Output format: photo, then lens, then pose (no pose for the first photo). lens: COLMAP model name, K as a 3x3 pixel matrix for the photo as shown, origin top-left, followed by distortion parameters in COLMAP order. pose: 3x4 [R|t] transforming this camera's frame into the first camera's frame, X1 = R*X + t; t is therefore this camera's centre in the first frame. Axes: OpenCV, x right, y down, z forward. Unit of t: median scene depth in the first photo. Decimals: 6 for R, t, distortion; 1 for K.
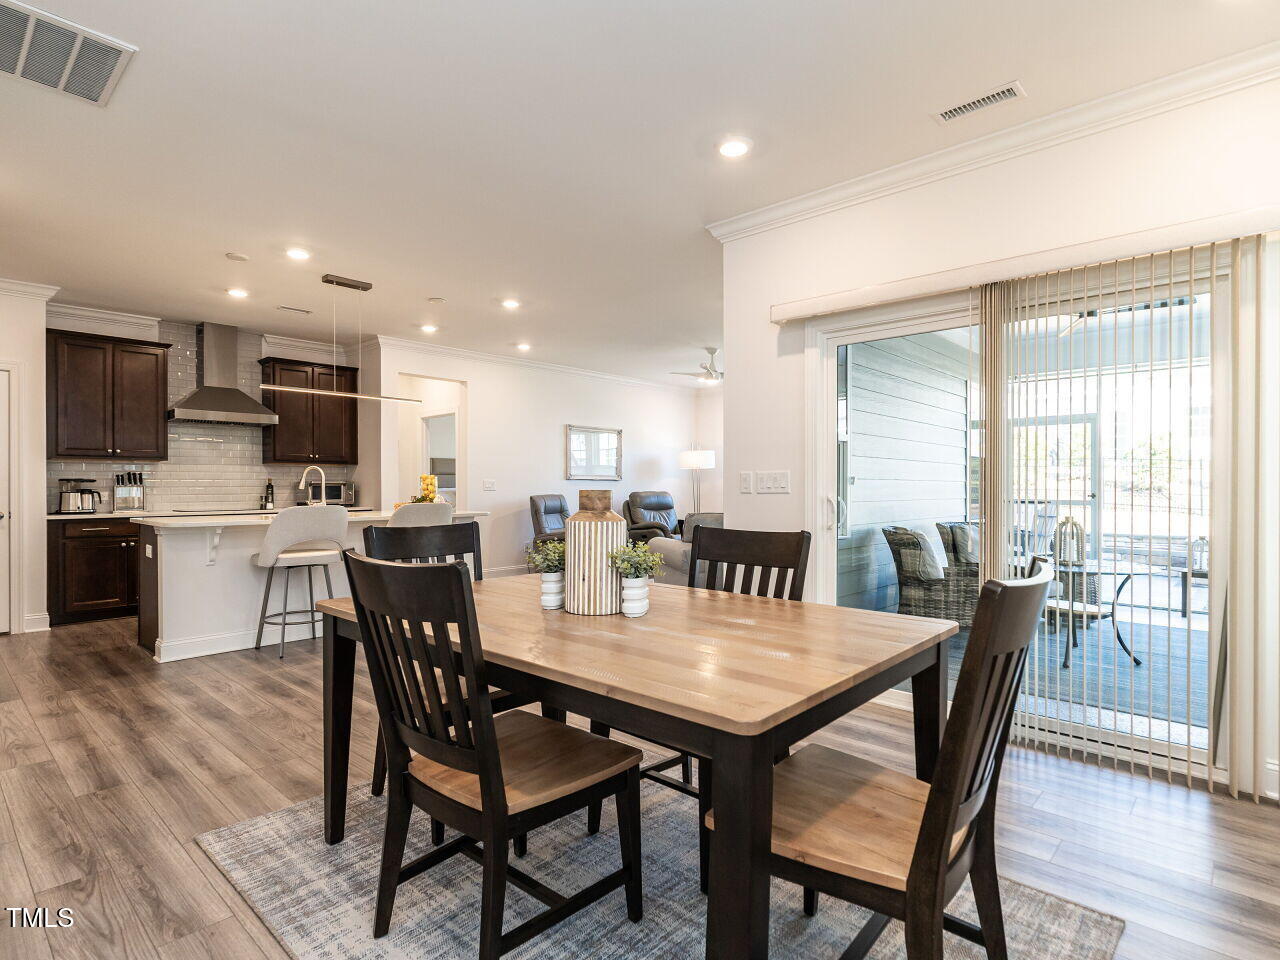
lens RADIAL K [[699.1, 0, 640.0], [0, 699.1, 480.0], [0, 0, 1]] dist [0.002686, 0.000959]
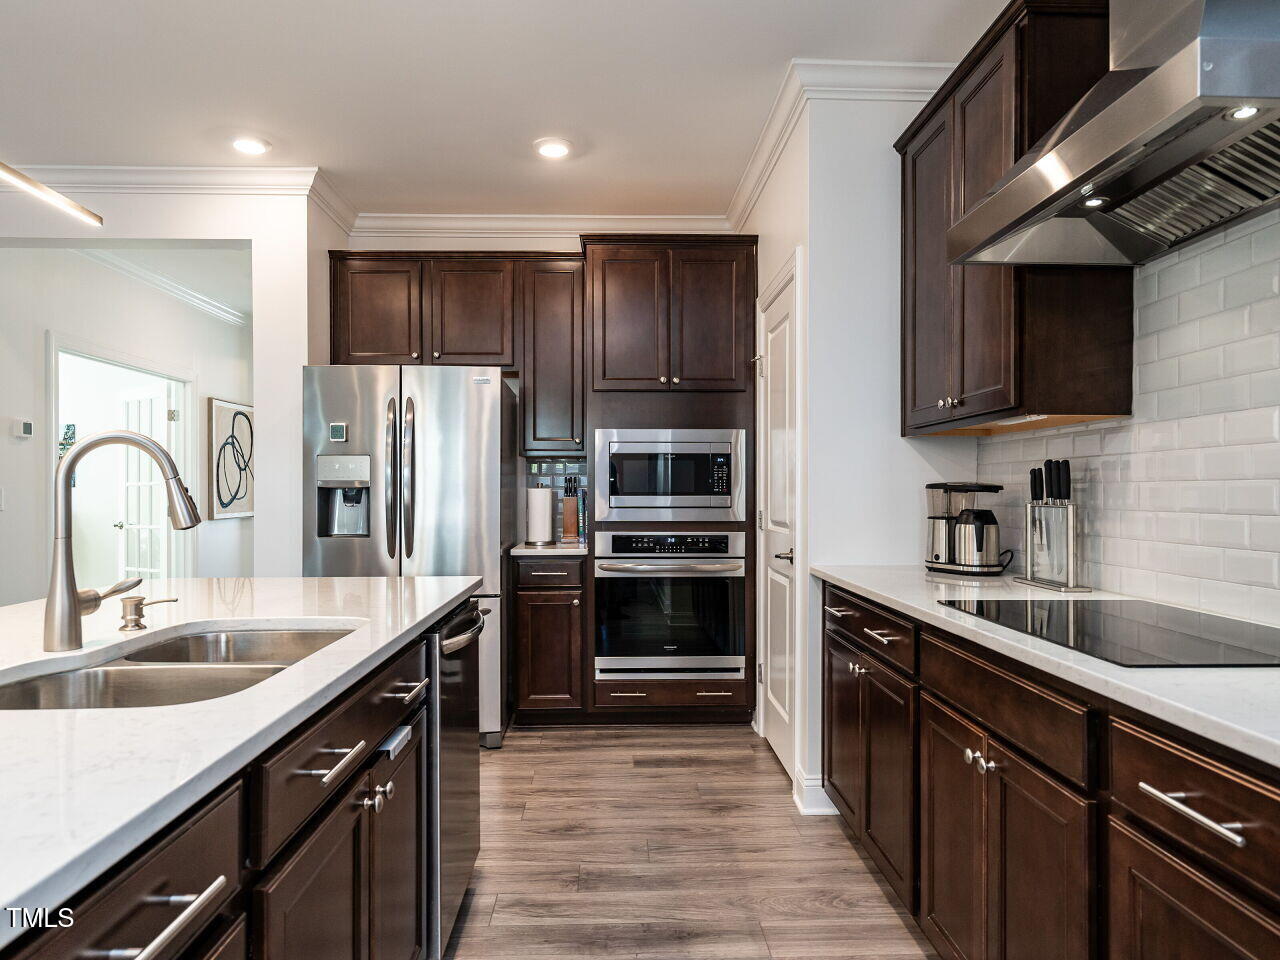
lens RADIAL K [[805.6, 0, 640.0], [0, 805.6, 480.0], [0, 0, 1]] dist [0.000837, -0.000196]
pose [[-0.703906, -0.008019, -0.710247, -0.312950], [0.005510, 0.999845, -0.016750, 0.002545], [0.710271, -0.015704, -0.703753, 1.035102]]
